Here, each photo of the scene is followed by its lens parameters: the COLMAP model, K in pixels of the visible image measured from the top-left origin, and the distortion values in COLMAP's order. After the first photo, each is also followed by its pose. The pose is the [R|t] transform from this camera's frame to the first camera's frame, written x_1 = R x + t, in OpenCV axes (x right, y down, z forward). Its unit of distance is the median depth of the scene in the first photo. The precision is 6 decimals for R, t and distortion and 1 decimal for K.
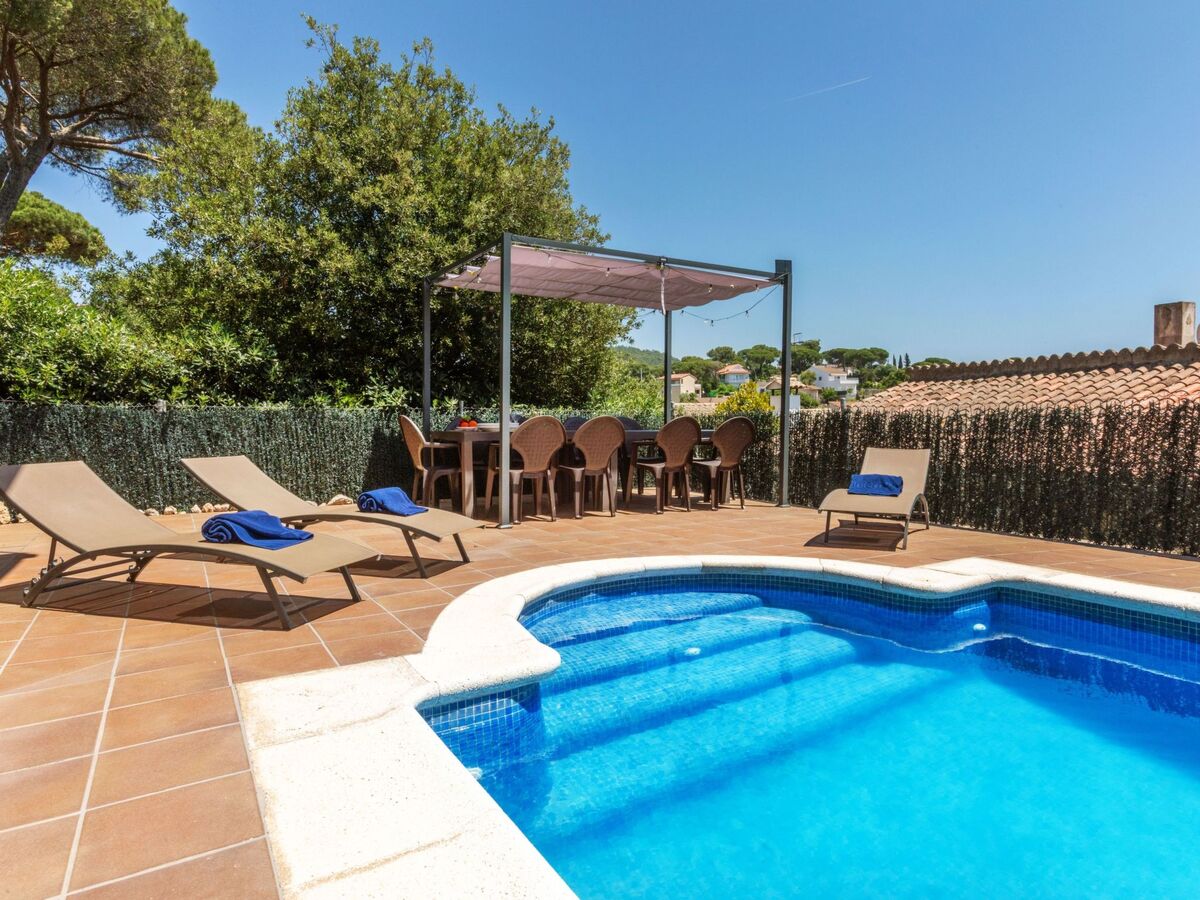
lens RADIAL K [[739.6, 0, 594.7], [0, 739.6, 447.5], [0, 0, 1]] dist [0.007921, 0.001974]
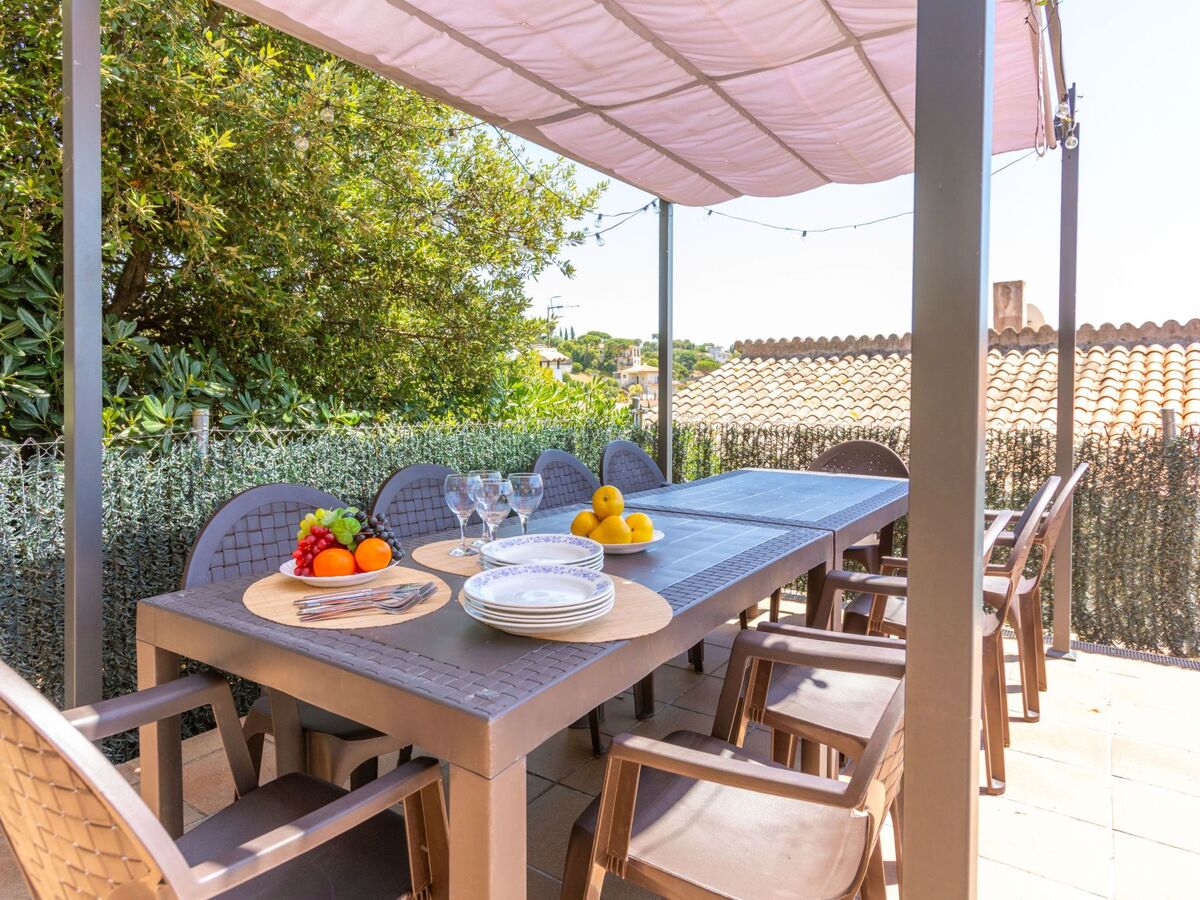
lens RADIAL K [[739.6, 0, 602.4], [0, 739.6, 444.6], [0, 0, 1]] dist [0.007921, 0.001974]
pose [[0.900165, -0.029490, 0.434550, -0.180521], [0.012301, 0.999029, 0.042316, -0.064666], [-0.435376, -0.032746, 0.899653, 0.705643]]
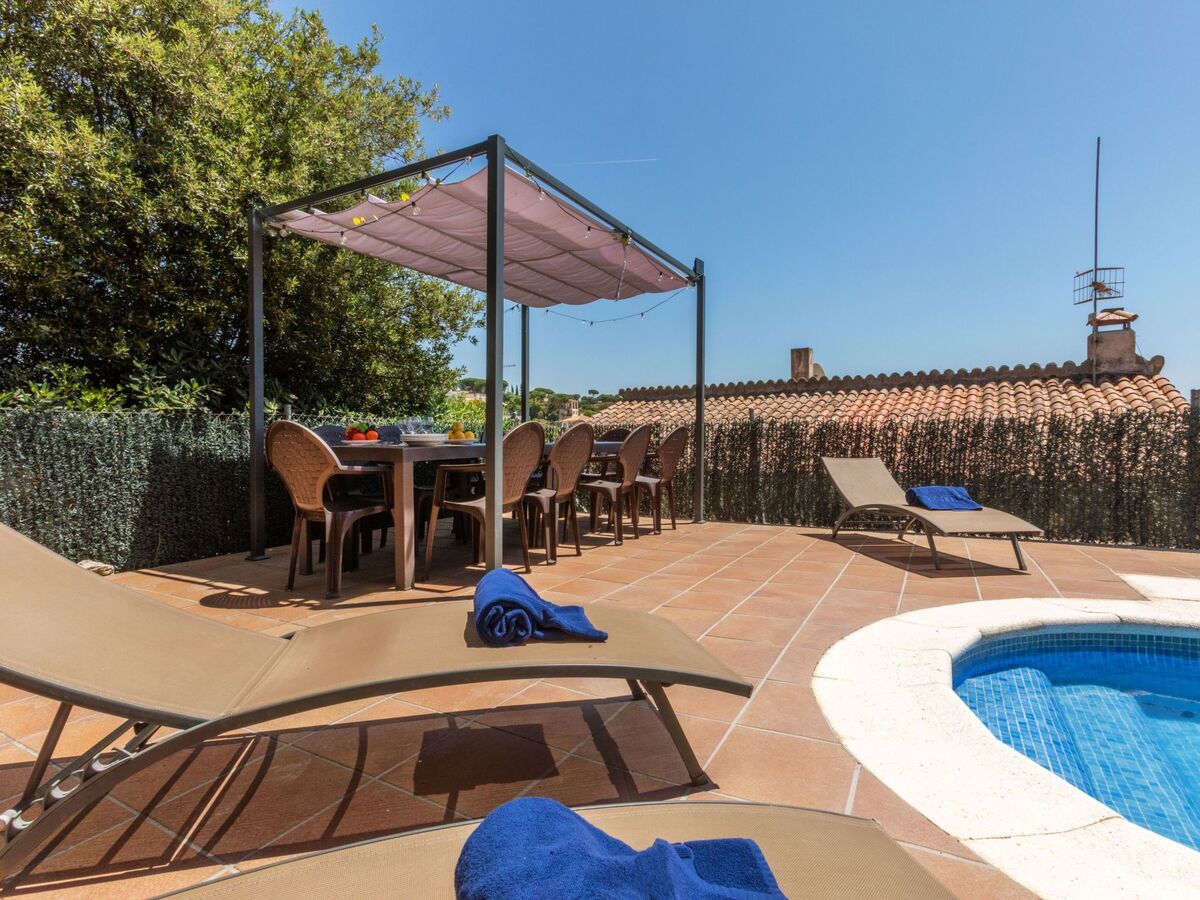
lens RADIAL K [[617.6, 0, 602.7], [0, 617.6, 456.6], [0, 0, 1]] dist [-0.012253, 0.006618]
pose [[0.859091, -0.022441, 0.511330, -0.245059], [0.024812, 0.999690, 0.002186, -0.008537], [-0.511221, 0.010809, 0.859381, 0.385531]]
